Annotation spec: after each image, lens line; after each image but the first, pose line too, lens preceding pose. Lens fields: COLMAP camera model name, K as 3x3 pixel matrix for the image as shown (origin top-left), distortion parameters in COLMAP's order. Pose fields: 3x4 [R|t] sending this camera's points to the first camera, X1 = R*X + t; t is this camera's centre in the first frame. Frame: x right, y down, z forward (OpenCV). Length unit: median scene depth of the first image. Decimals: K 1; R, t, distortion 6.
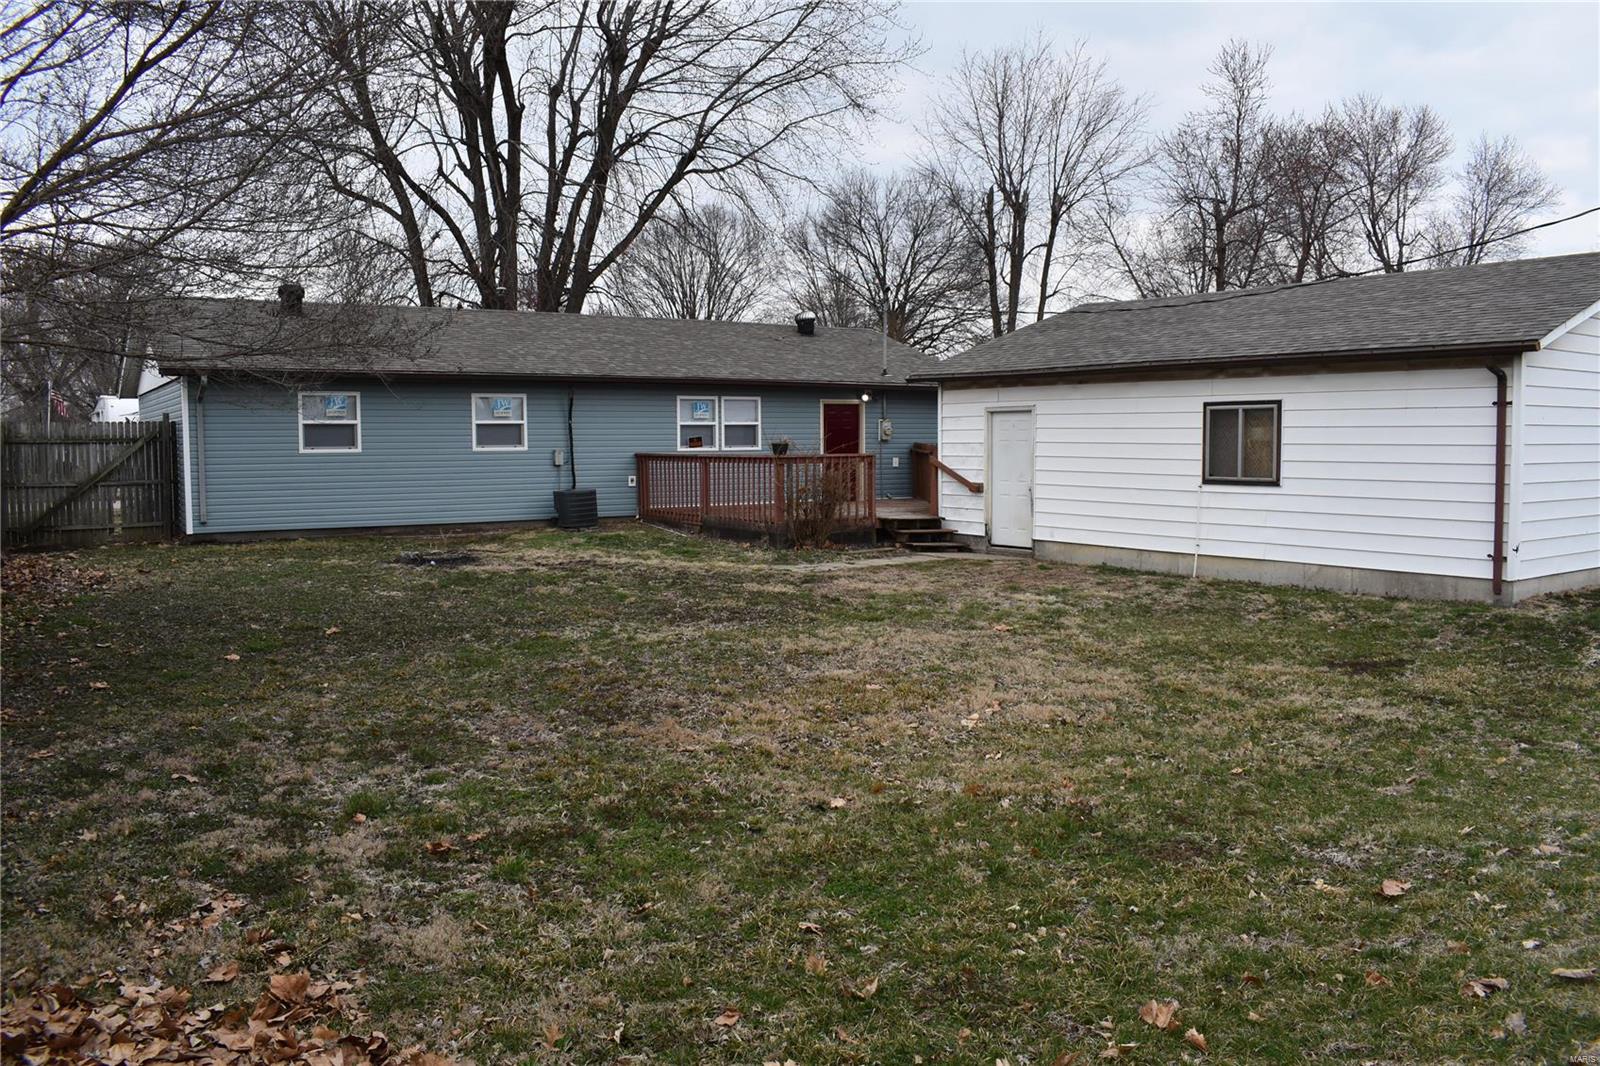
lens RADIAL K [[1236.5, 0, 800.0], [0, 1236.5, 533.0], [0, 0, 1]] dist [-0.078767, 0.002537]
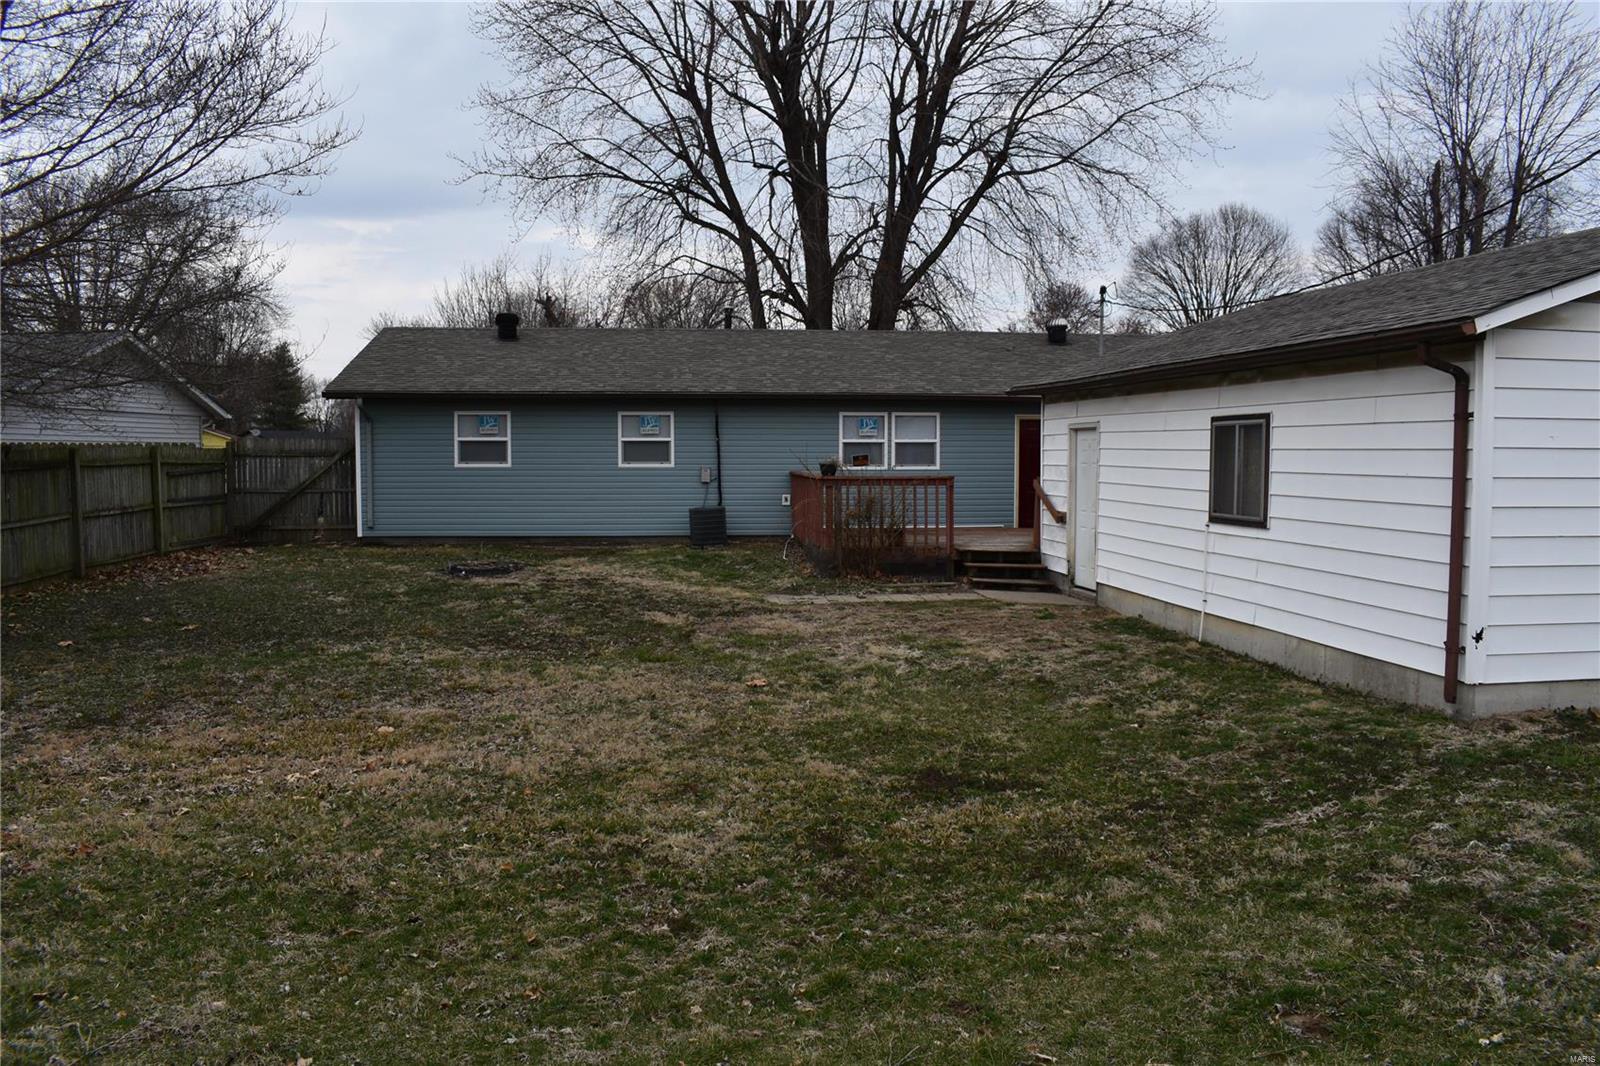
lens RADIAL K [[1236.5, 0, 800.0], [0, 1236.5, 533.0], [0, 0, 1]] dist [-0.078767, 0.002537]
pose [[0.882960, 0.036399, -0.468036, 0.378520], [-0.041303, 0.999147, -0.000216, -0.018296], [0.467629, 0.019522, 0.883709, 0.159851]]
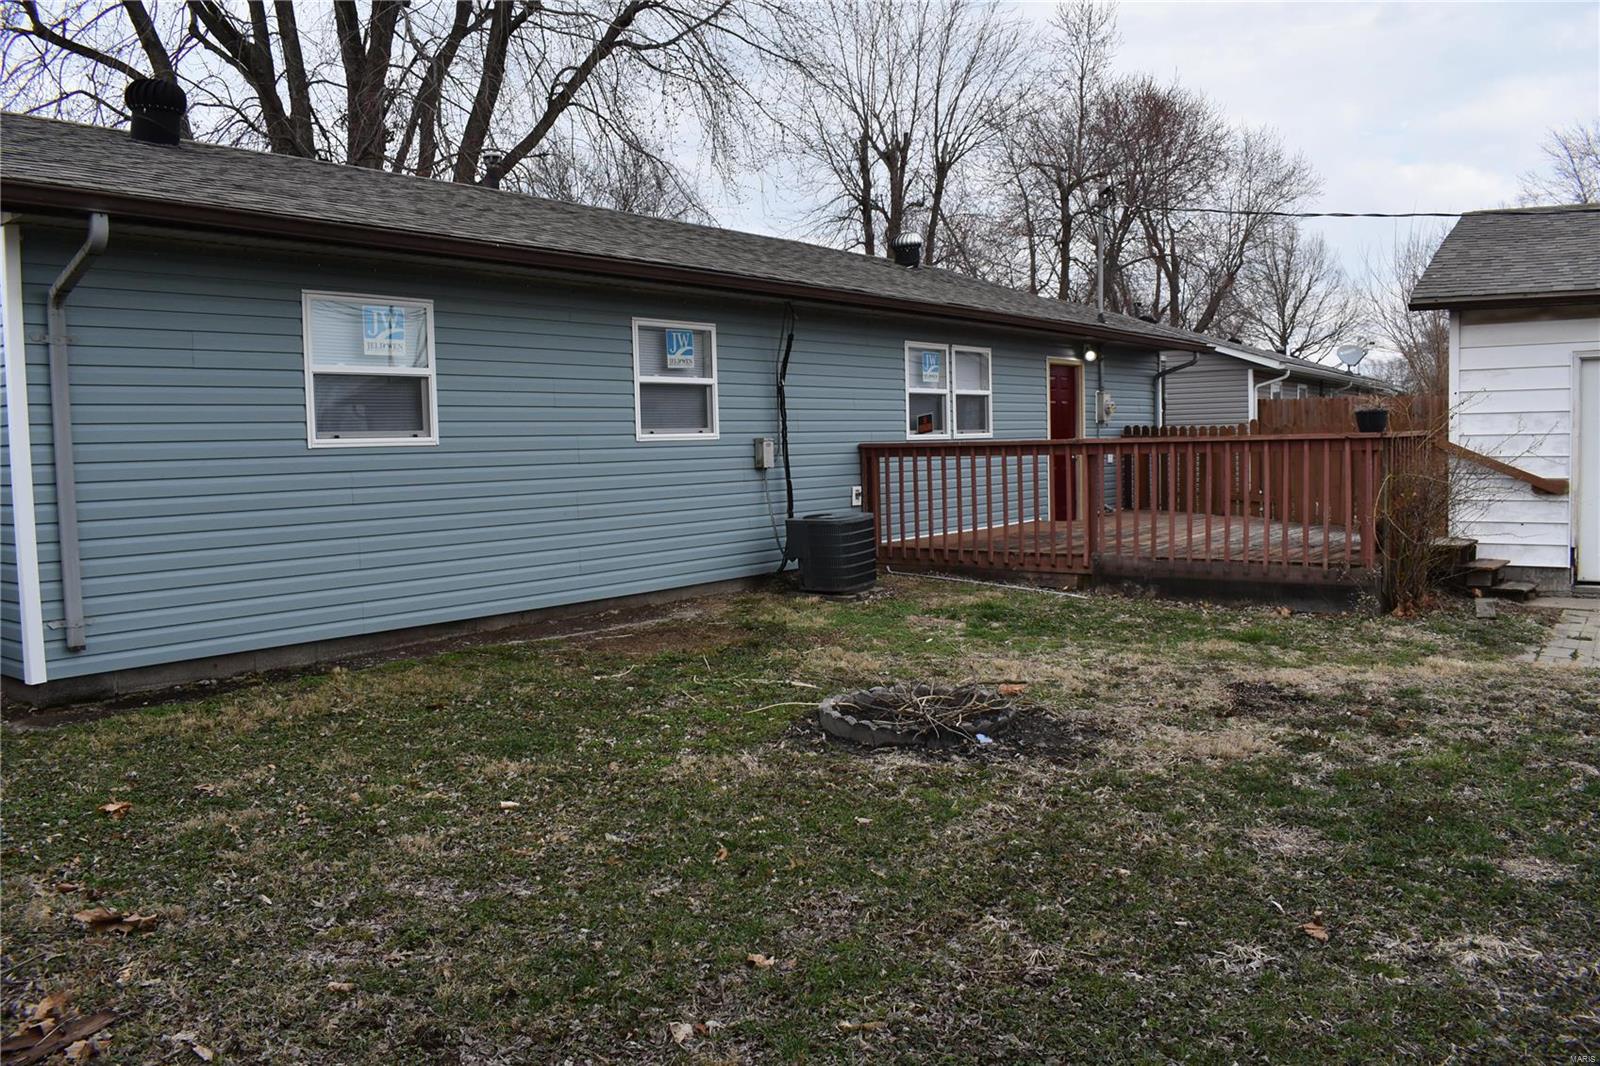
lens RADIAL K [[1236.5, 0, 800.0], [0, 1236.5, 533.0], [0, 0, 1]] dist [-0.078767, 0.002537]
pose [[0.948186, -0.041666, 0.314971, -0.375241], [0.044247, 0.999020, -0.001046, -0.029944], [-0.314619, 0.014928, 0.949101, 0.563766]]
